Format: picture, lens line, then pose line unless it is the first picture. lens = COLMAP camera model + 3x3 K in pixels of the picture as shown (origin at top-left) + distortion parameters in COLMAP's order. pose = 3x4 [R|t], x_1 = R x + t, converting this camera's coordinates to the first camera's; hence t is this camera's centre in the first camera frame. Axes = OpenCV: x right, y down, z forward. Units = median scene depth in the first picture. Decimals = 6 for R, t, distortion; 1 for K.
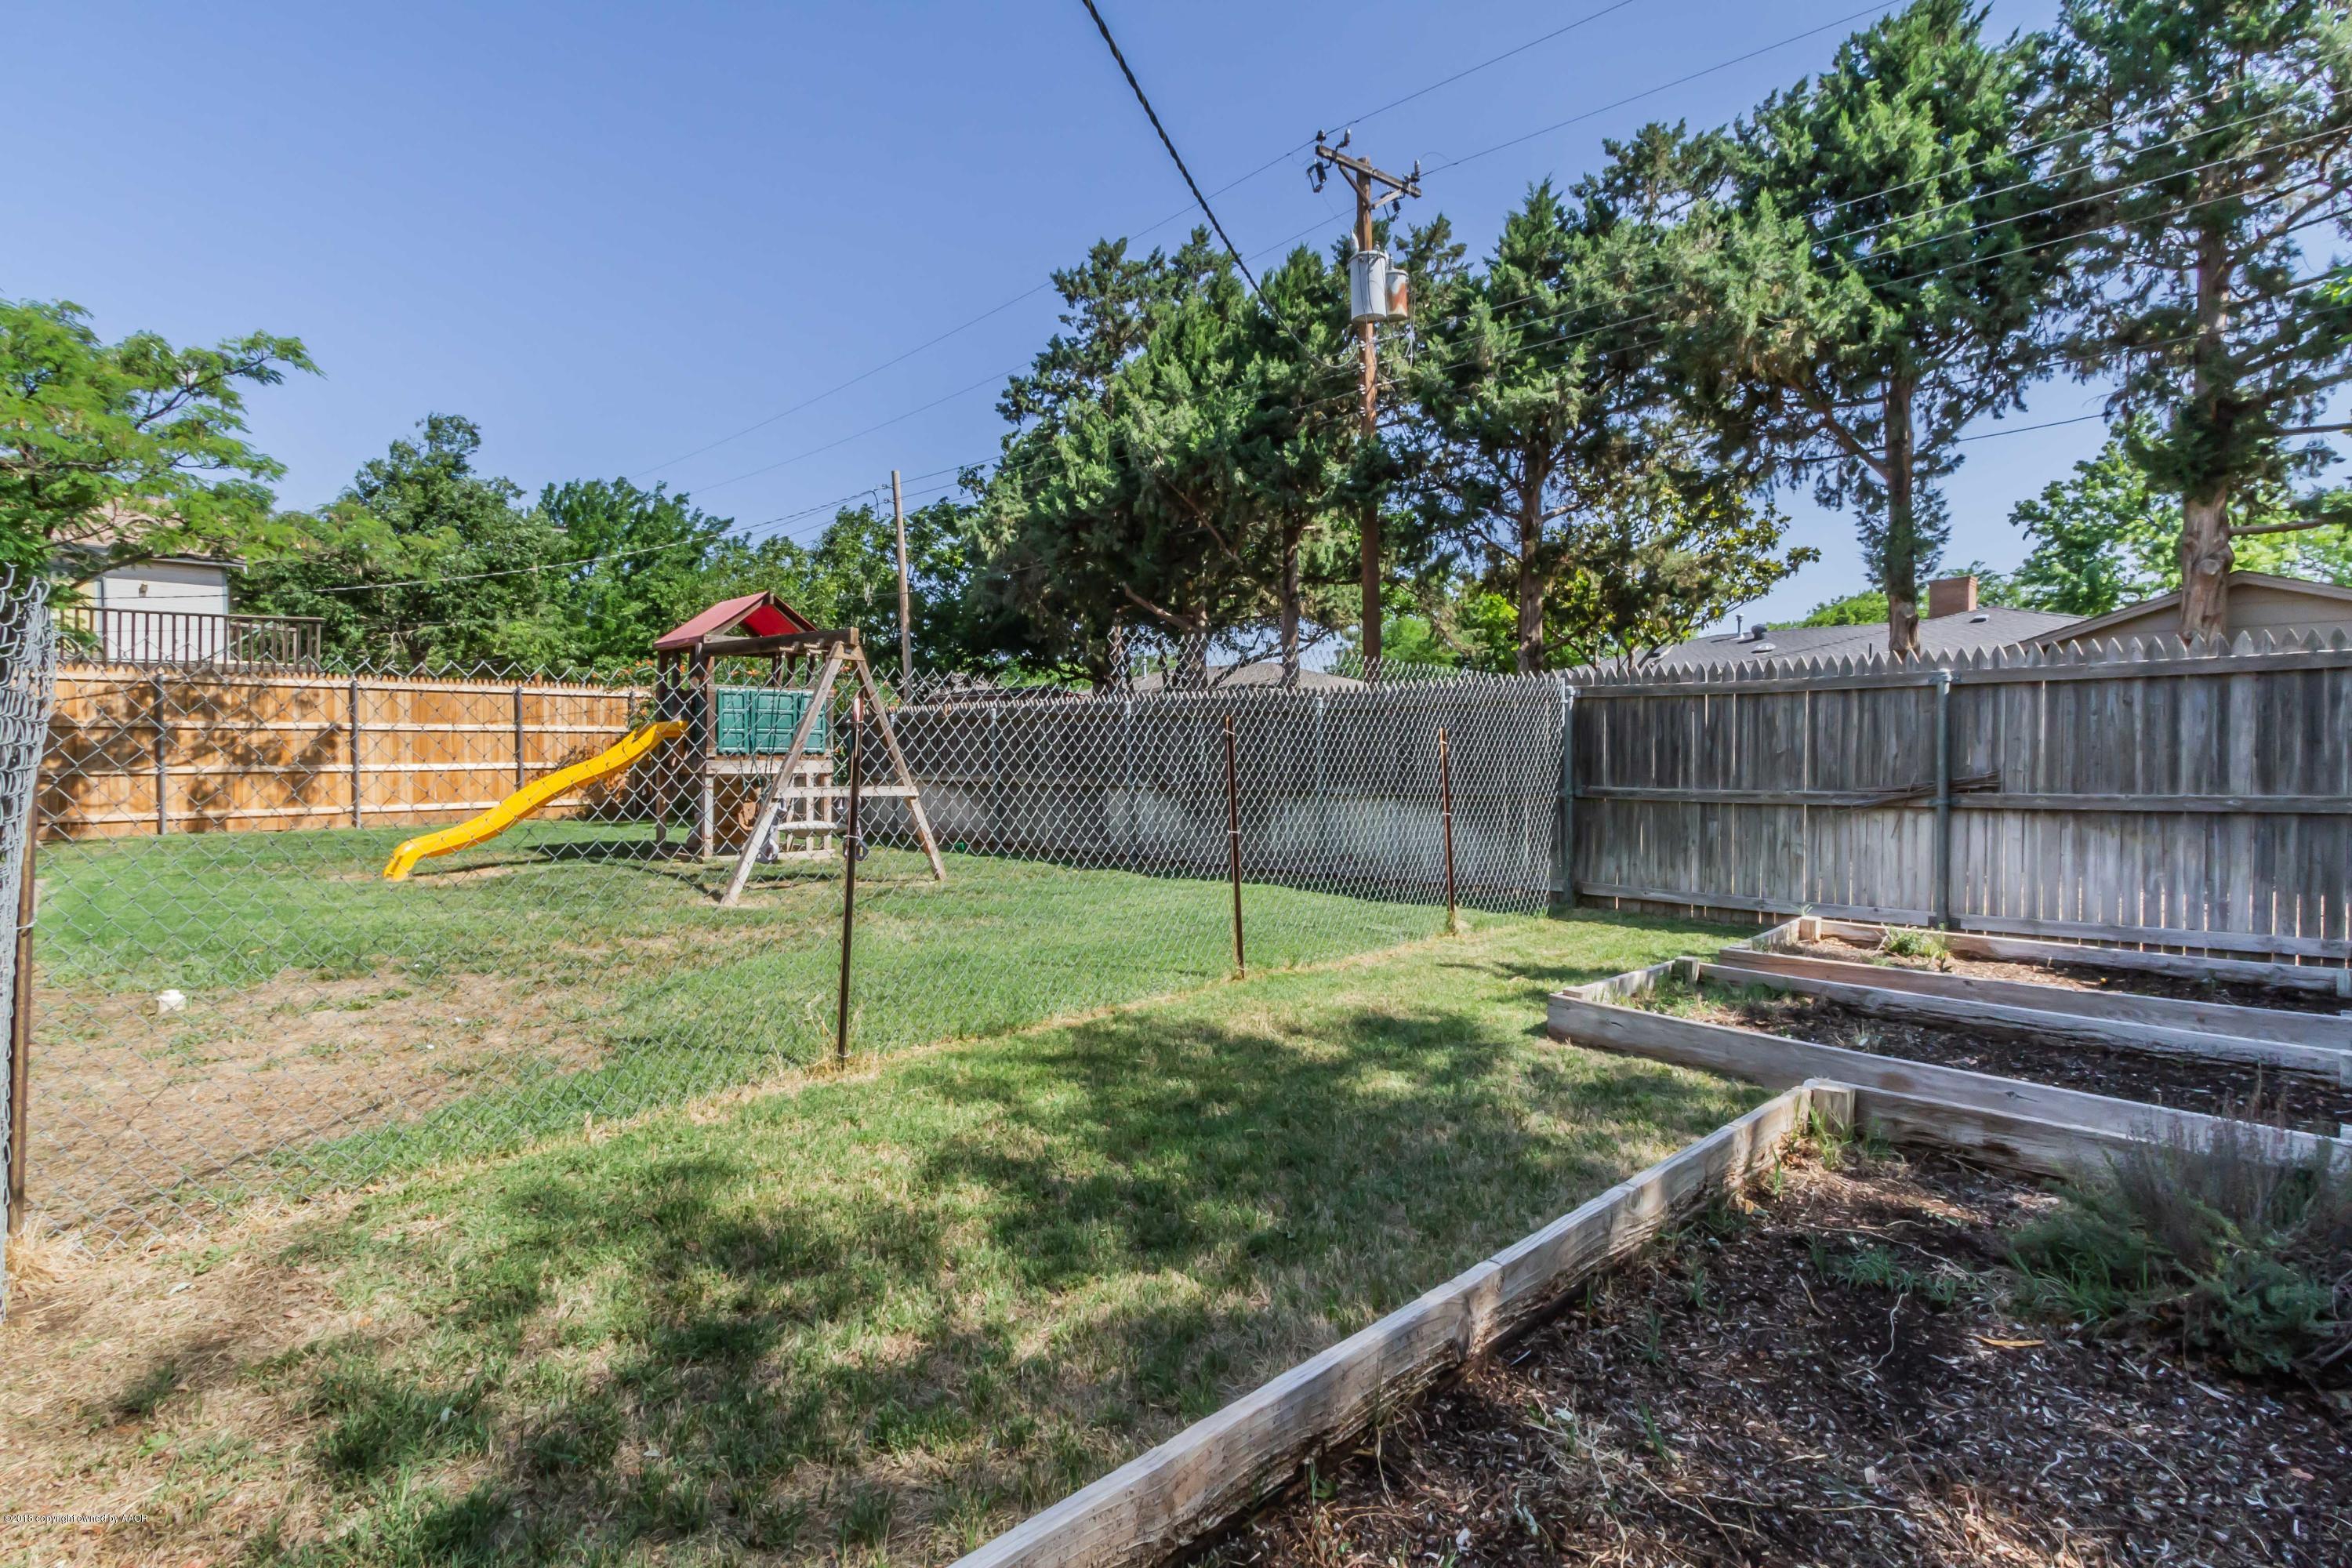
lens RADIAL K [[1043.6, 0, 1176.9], [0, 1043.6, 745.3], [0, 0, 1]] dist [0.001955, -0.000375]
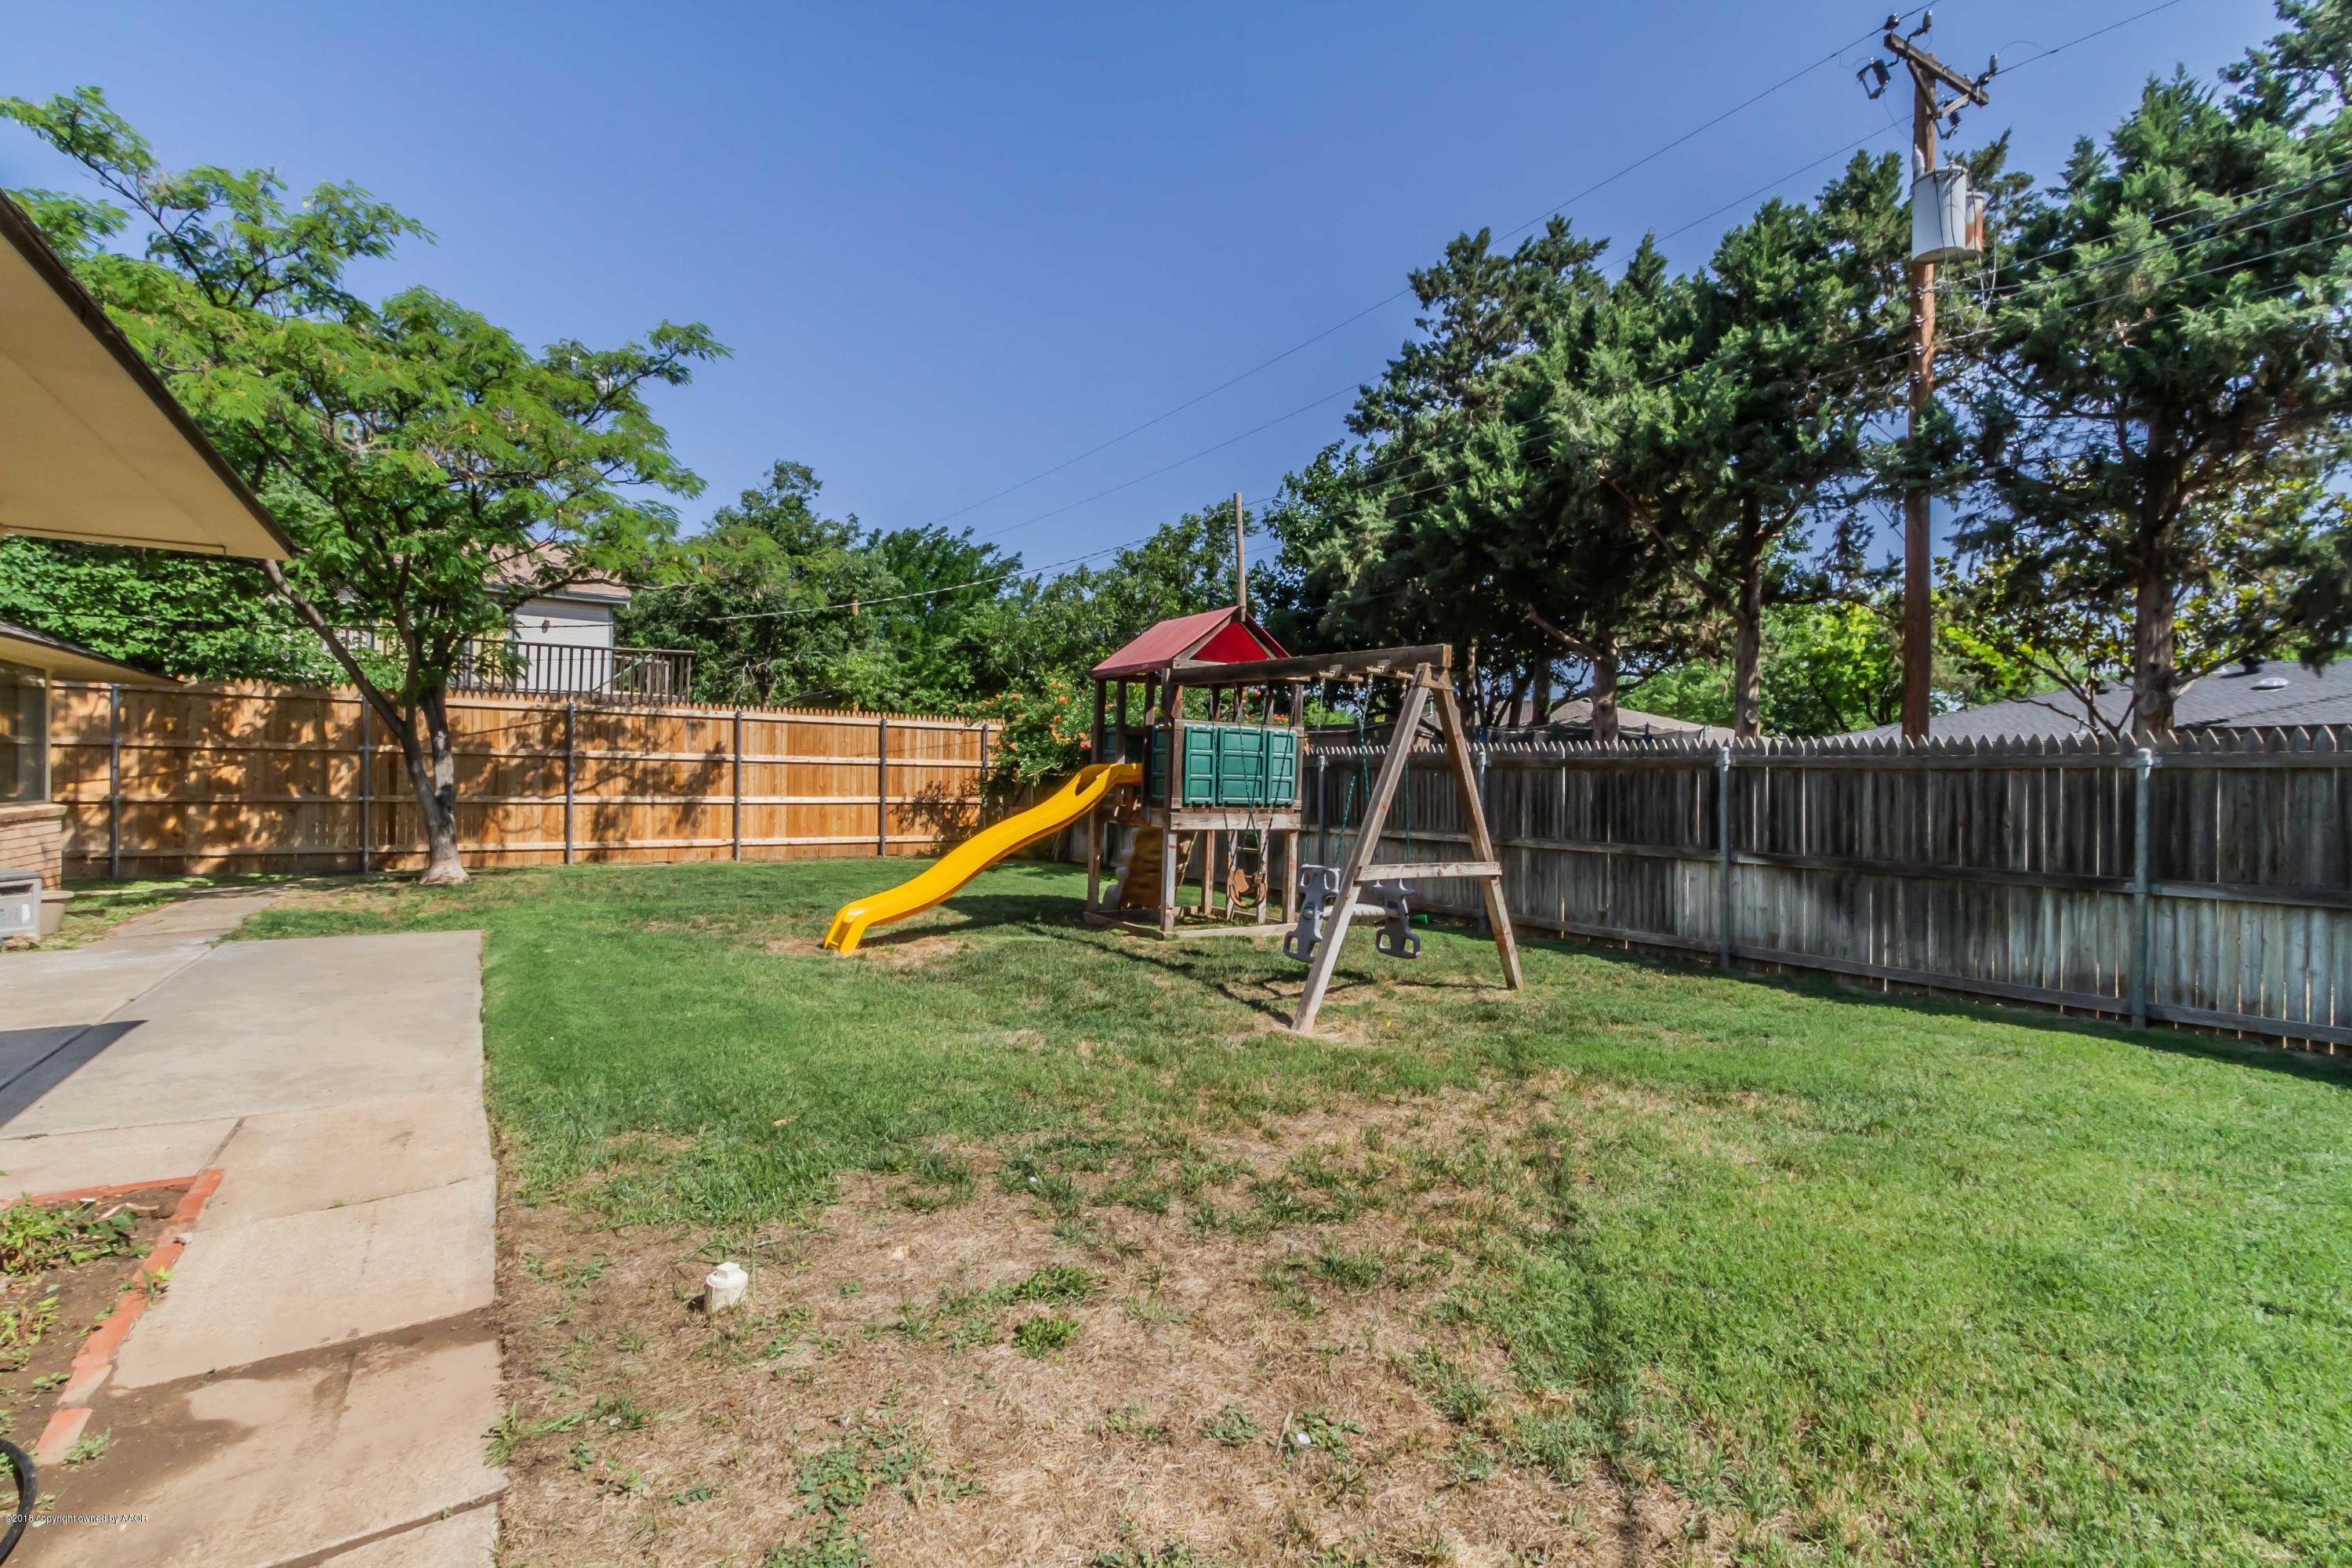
lens RADIAL K [[1062.7, 0, 1244.9], [0, 1062.7, 759.9], [0, 0, 1]] dist [-0.004425, -0.000412]
pose [[0.982361, 0.016384, -0.186277, -0.131158], [-0.020232, 0.999619, -0.018774, -0.006742], [0.185899, 0.022211, 0.982318, 0.107423]]
